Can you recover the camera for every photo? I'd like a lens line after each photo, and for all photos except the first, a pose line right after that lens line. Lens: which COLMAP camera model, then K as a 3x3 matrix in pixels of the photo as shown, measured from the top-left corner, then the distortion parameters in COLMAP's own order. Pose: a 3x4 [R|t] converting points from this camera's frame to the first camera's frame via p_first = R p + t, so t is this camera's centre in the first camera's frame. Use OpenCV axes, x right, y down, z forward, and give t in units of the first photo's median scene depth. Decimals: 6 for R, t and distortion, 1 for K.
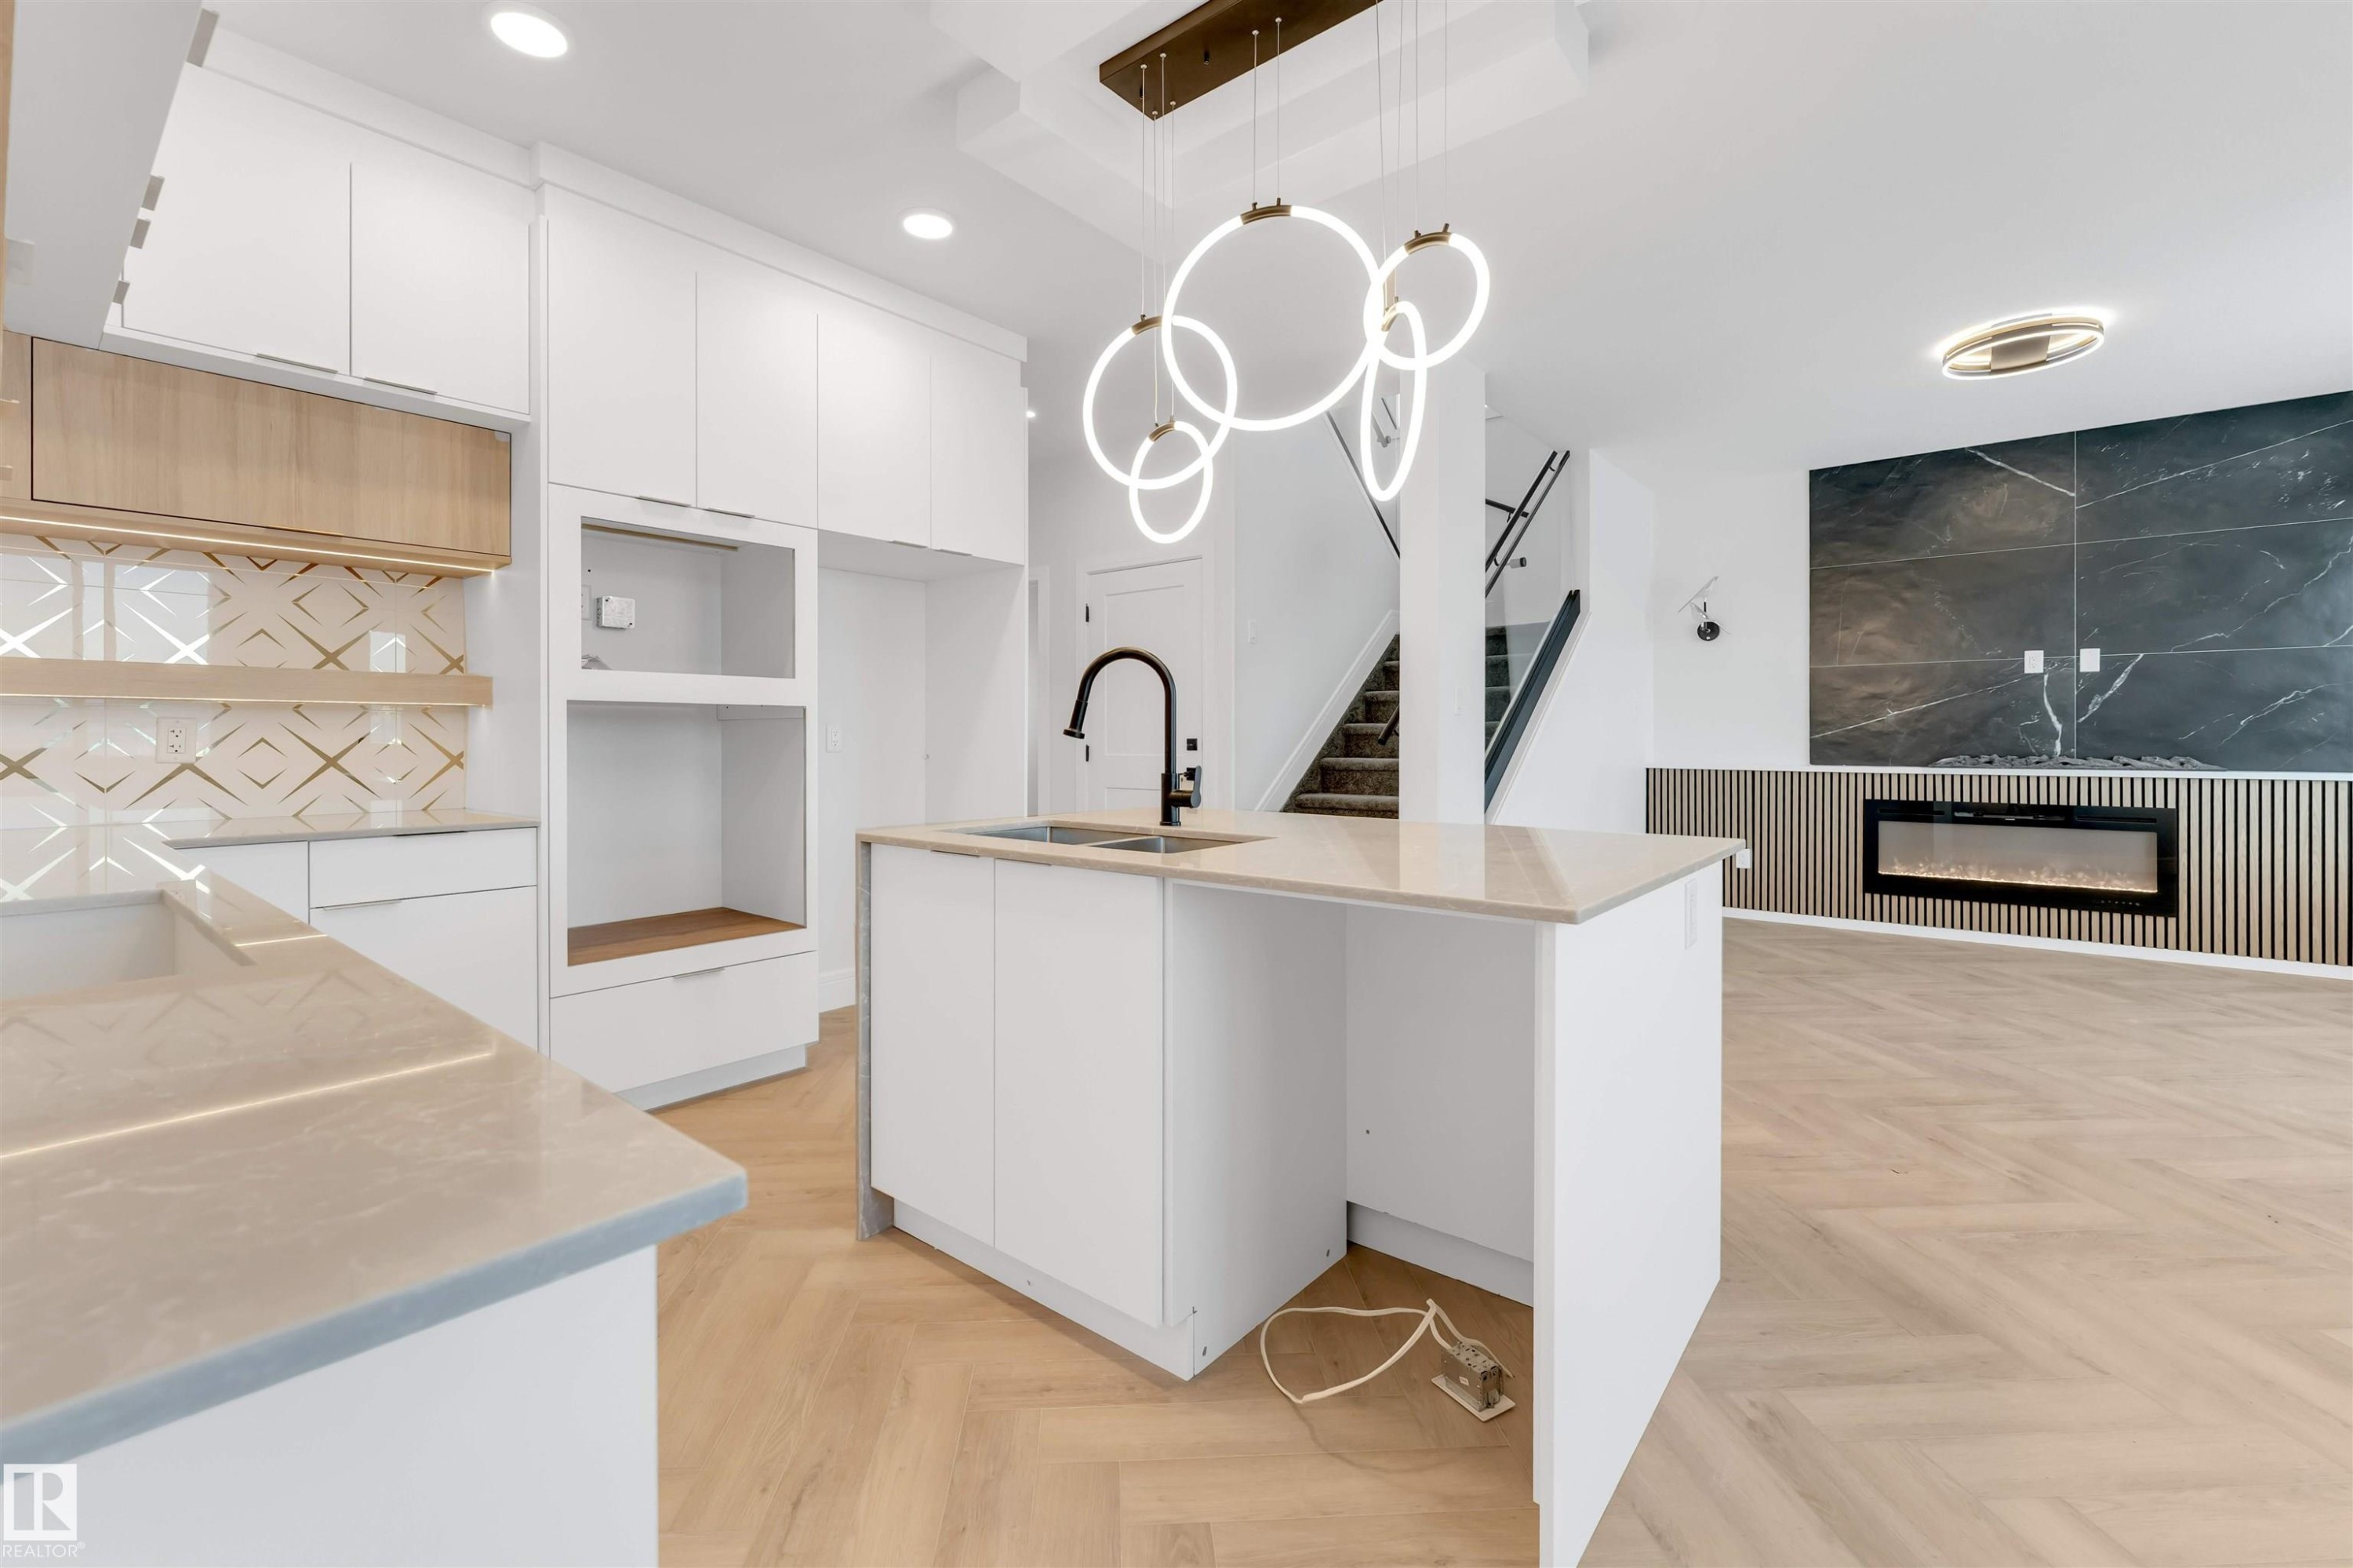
lens RADIAL K [[1001.0, 0, 1165.0], [0, 1001.0, 737.0], [0, 0, 1]] dist [-0.001405, -0.000400]
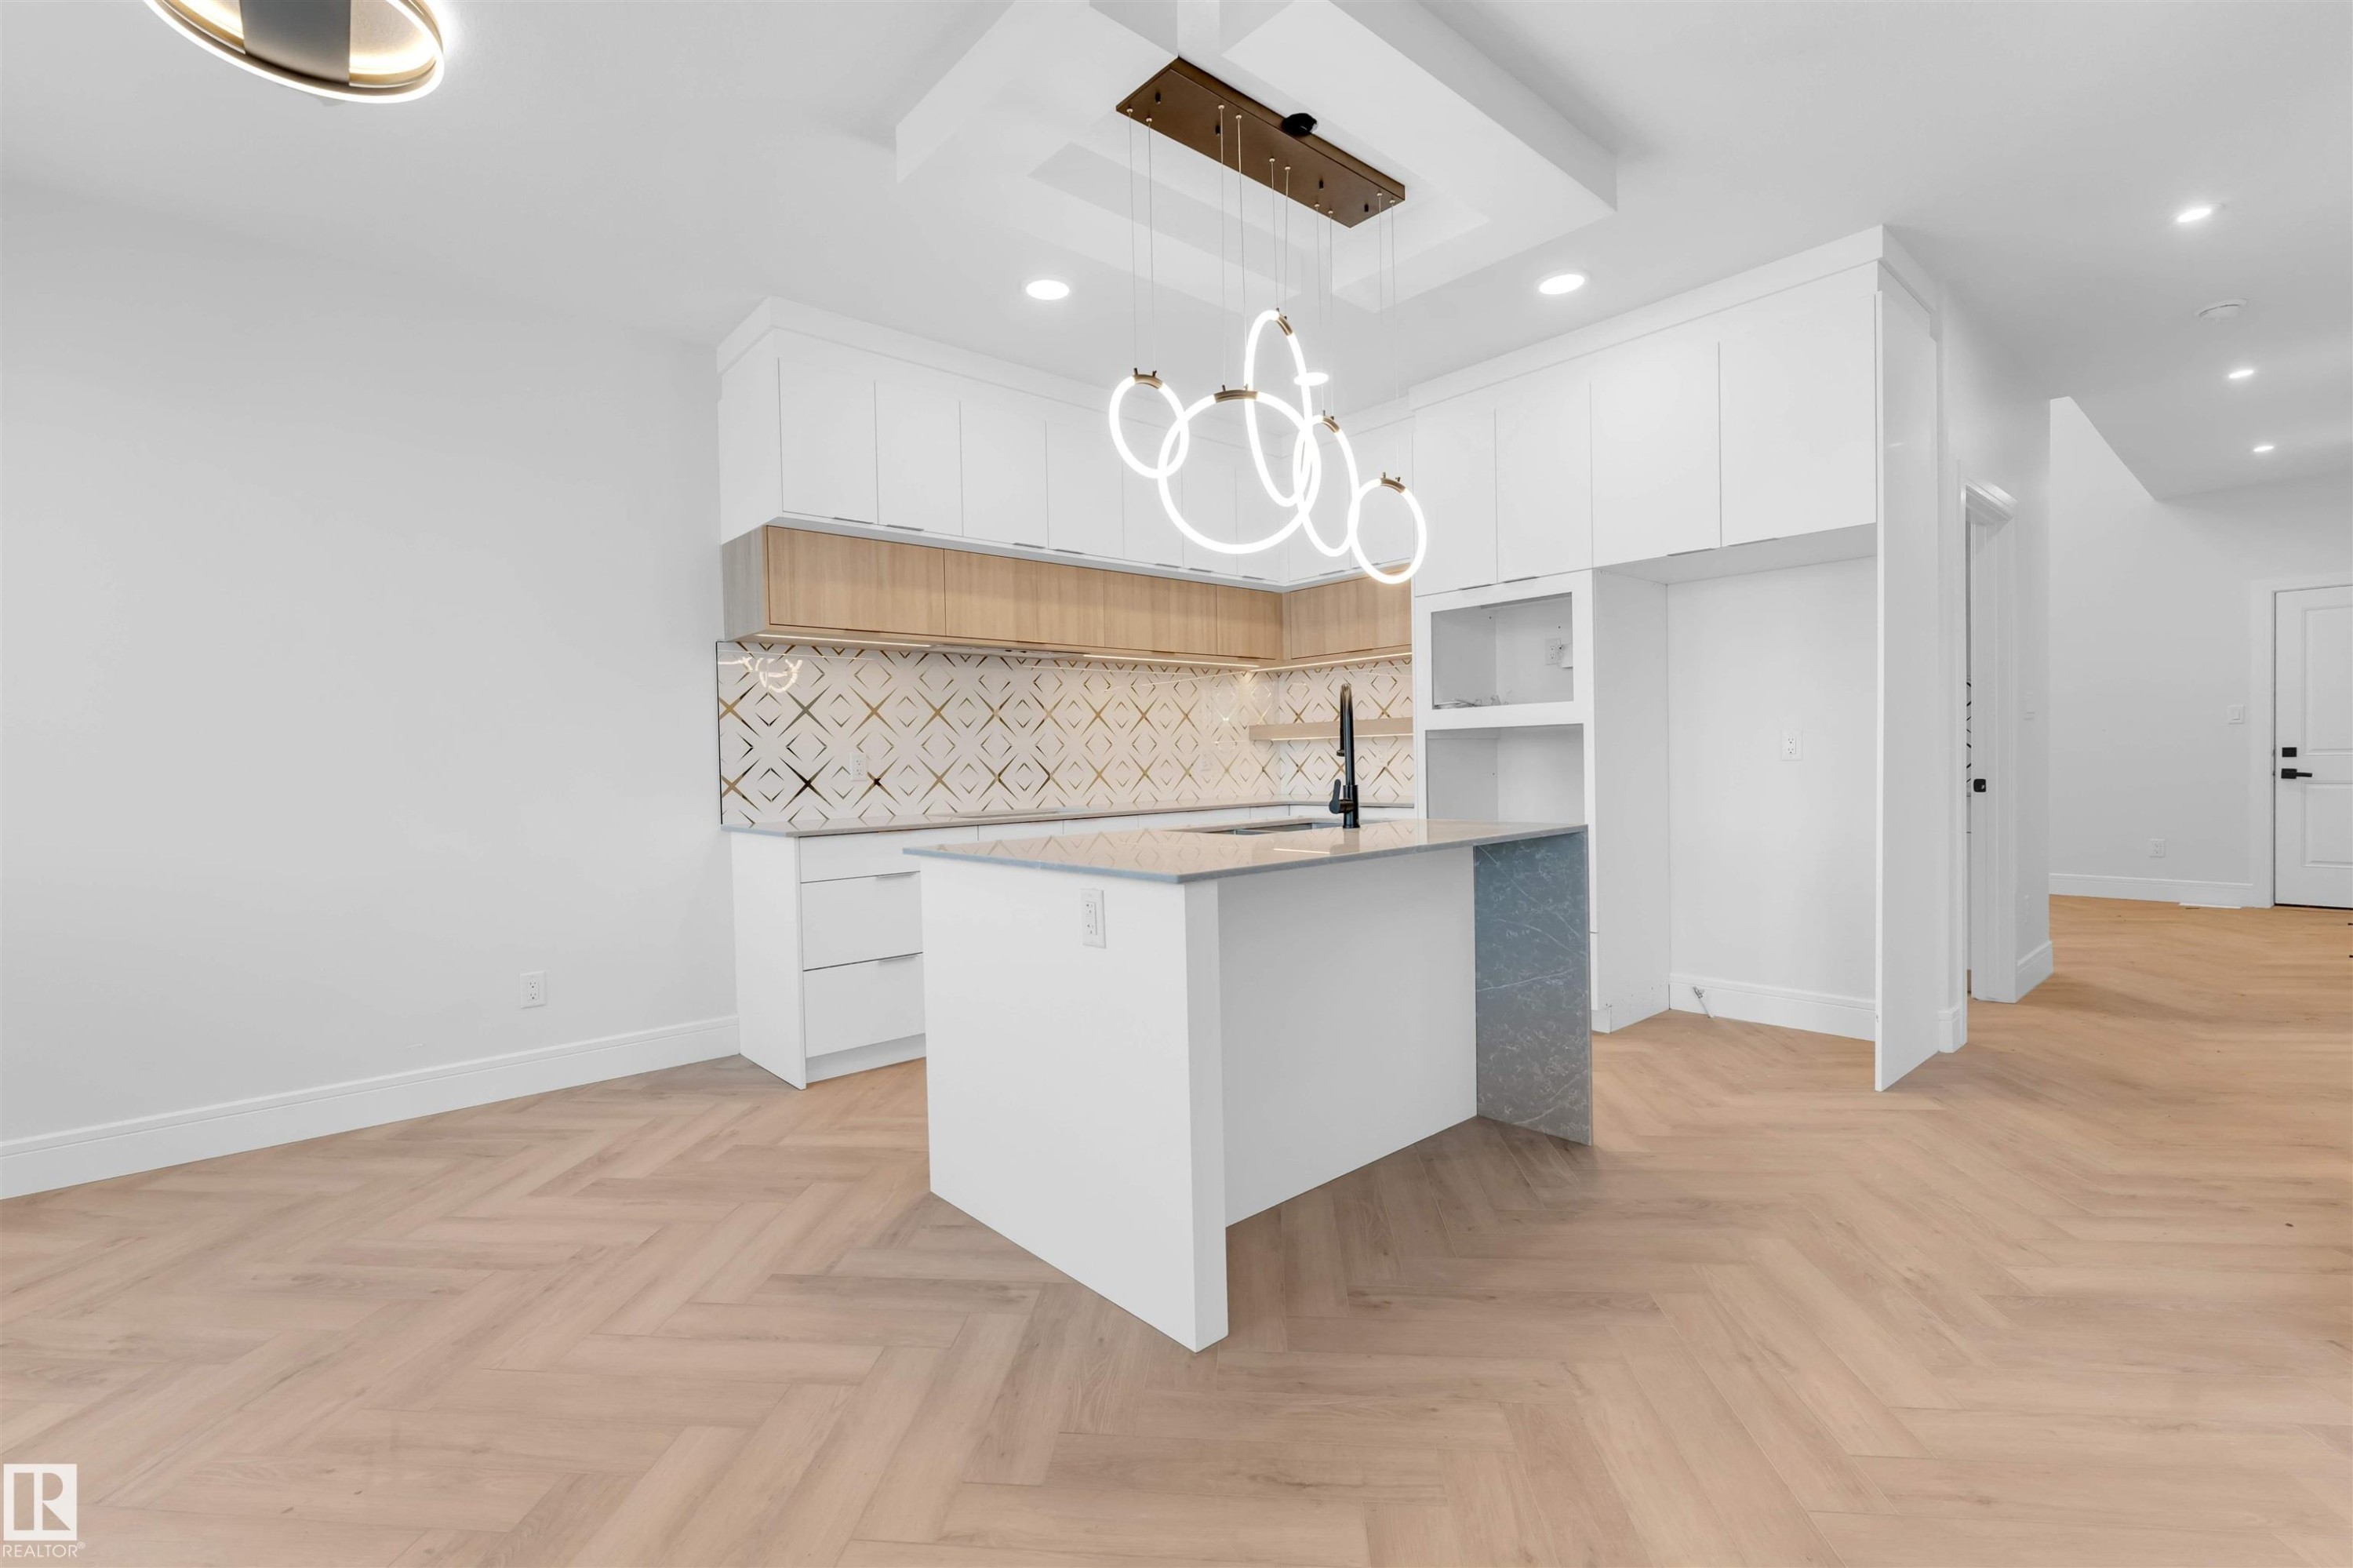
lens RADIAL K [[1023.6, 0, 1150.9], [0, 1023.6, 789.0], [0, 0, 1]] dist [0.000089, -0.000224]
pose [[-0.164855, 0.032033, -0.985797, 1.203481], [0.027246, 0.999239, 0.027913, -0.001194], [0.985941, -0.022257, -0.165603, 0.922428]]
